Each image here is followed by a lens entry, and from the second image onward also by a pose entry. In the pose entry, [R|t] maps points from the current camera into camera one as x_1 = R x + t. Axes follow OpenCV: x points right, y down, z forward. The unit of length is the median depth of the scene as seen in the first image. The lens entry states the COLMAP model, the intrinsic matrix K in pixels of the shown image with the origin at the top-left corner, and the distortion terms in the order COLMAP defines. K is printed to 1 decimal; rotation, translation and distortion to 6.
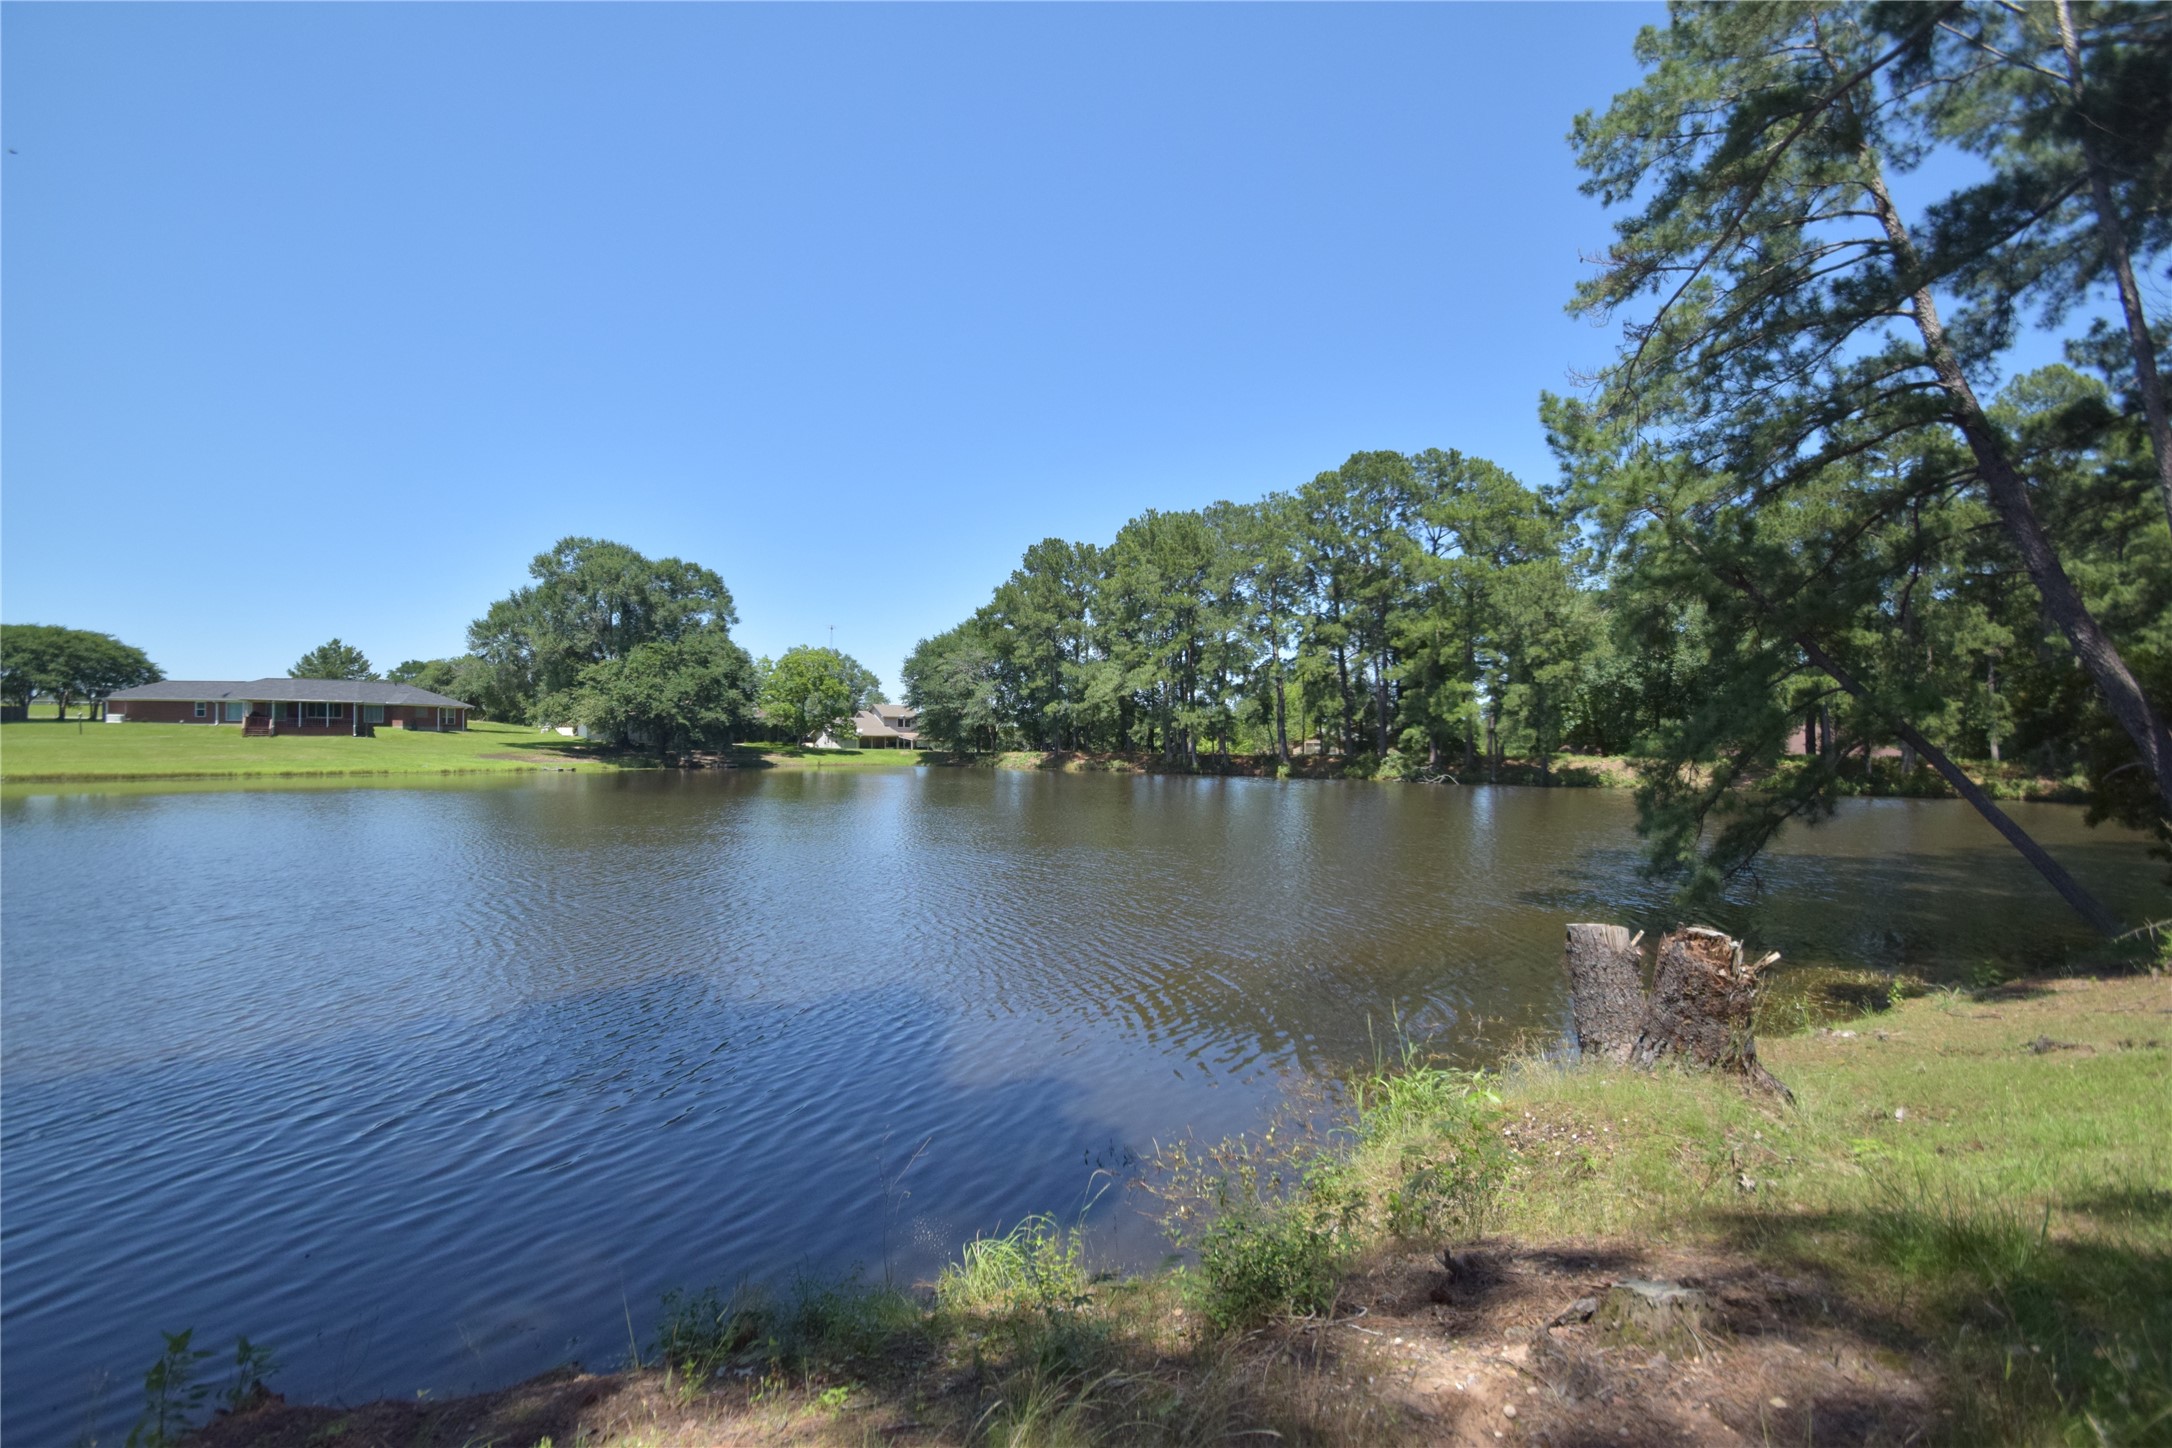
lens RADIAL K [[944.6, 0, 1080.4], [0, 944.6, 738.6], [0, 0, 1]] dist [-0.013999, -0.004673]
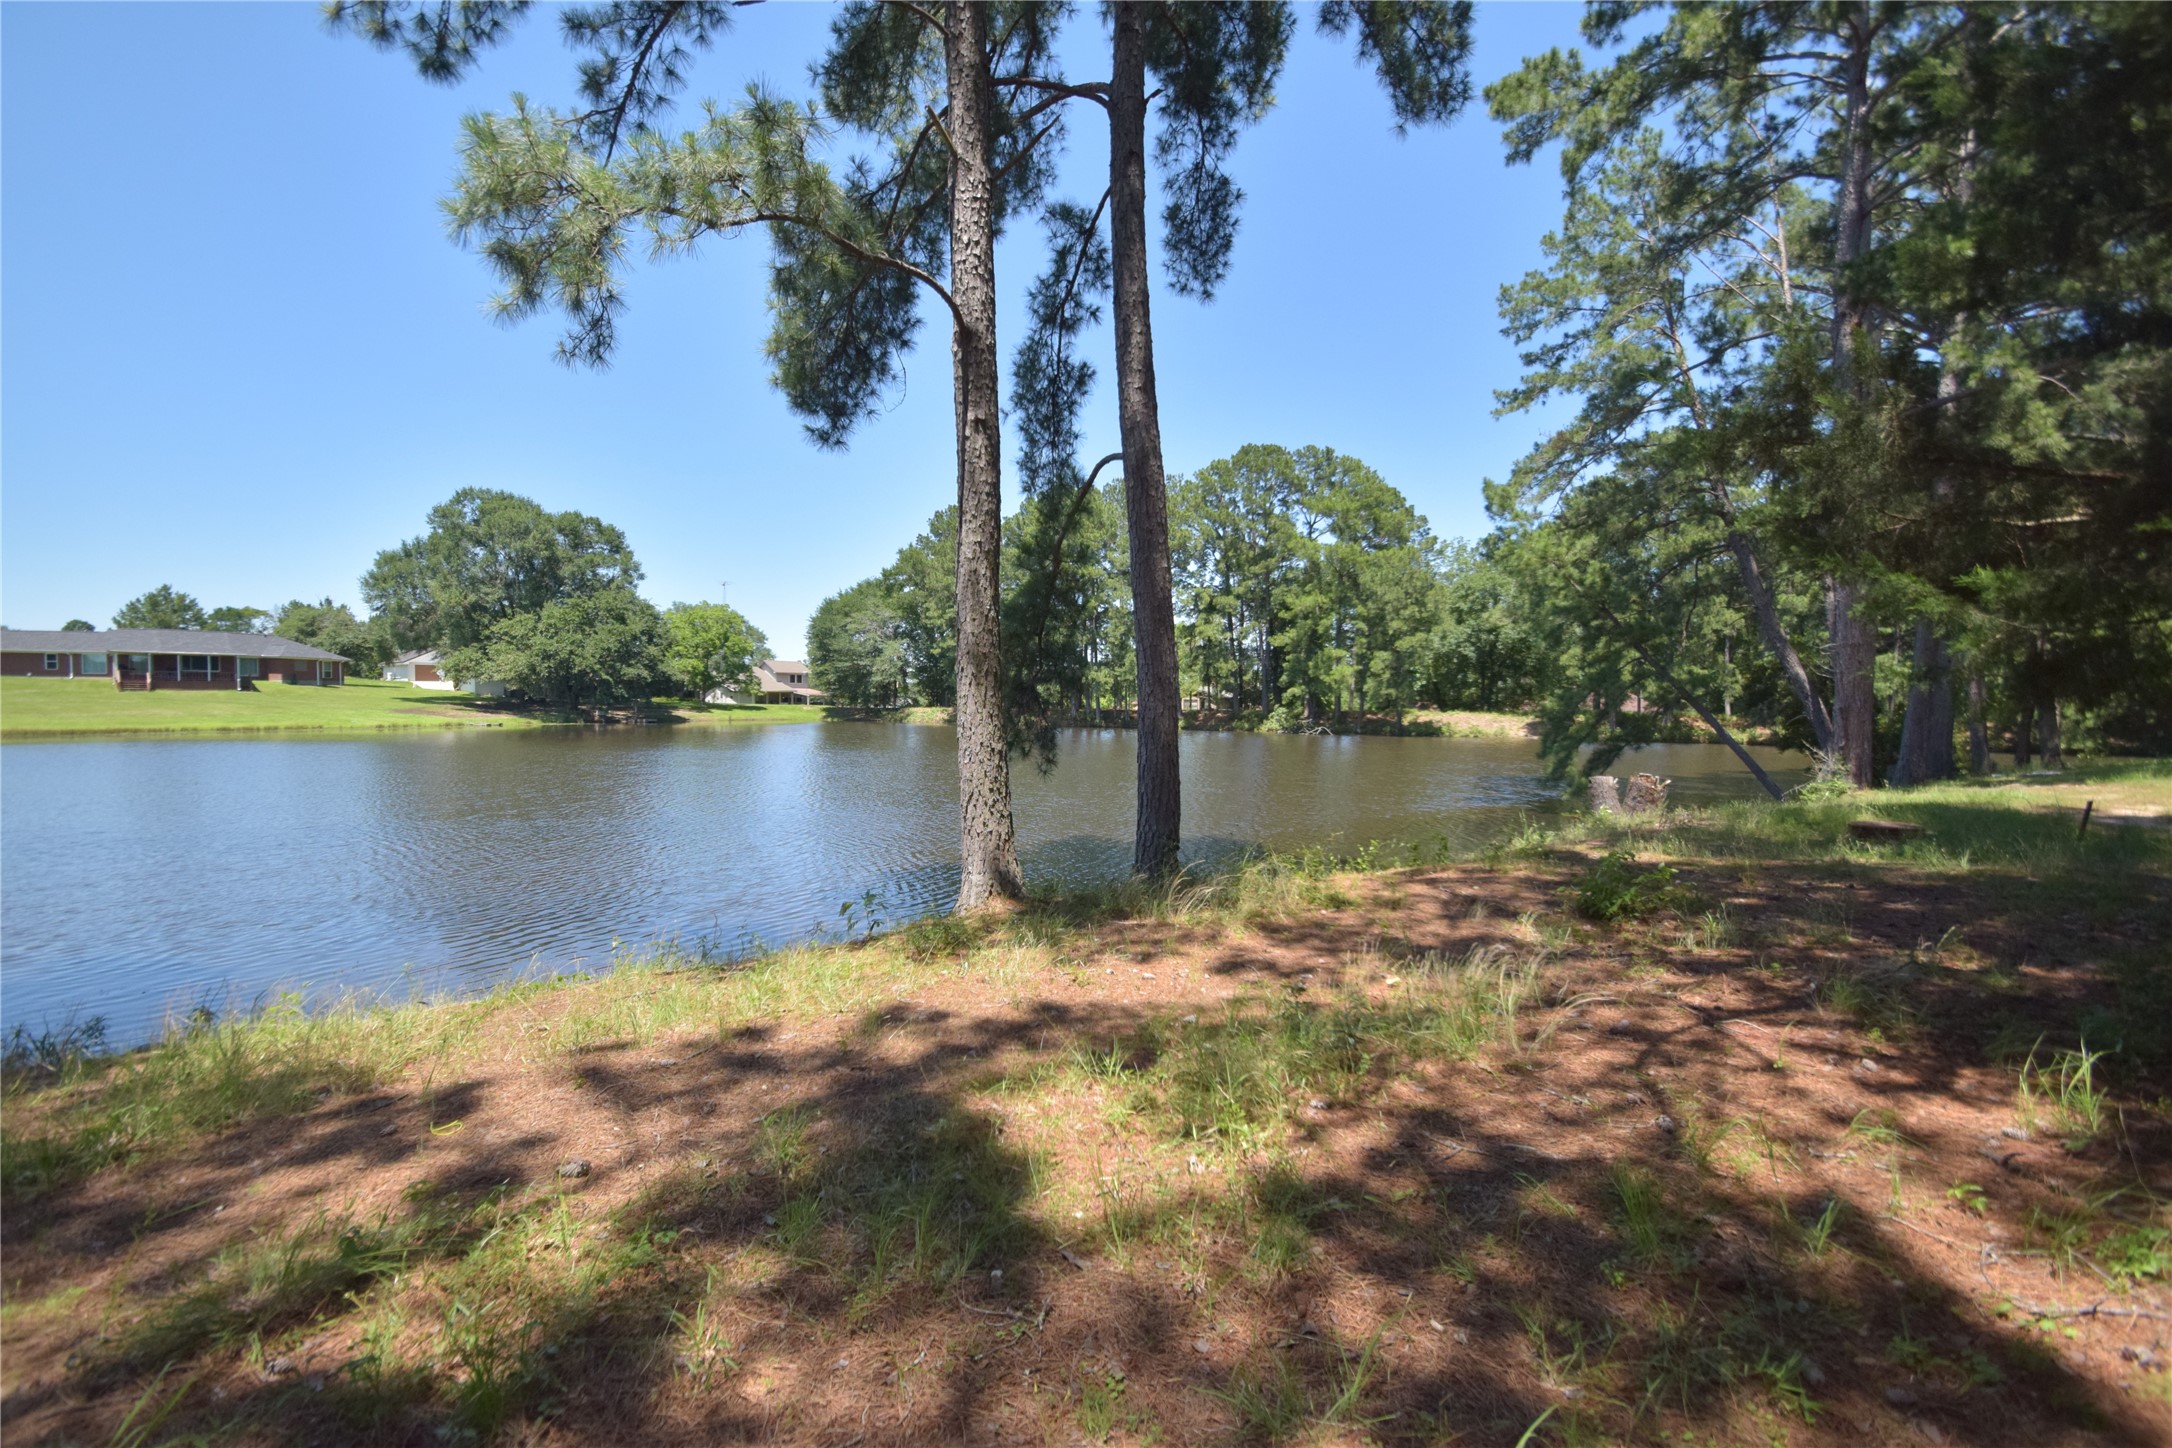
lens RADIAL K [[944.6, 0, 1086.4], [0, 944.6, 736.7], [0, 0, 1]] dist [-0.013999, -0.004673]
pose [[0.983991, -0.004752, 0.178156, -0.101422], [-0.003317, 0.998983, 0.044968, -0.001677], [-0.178189, -0.044839, 0.982974, -0.101116]]
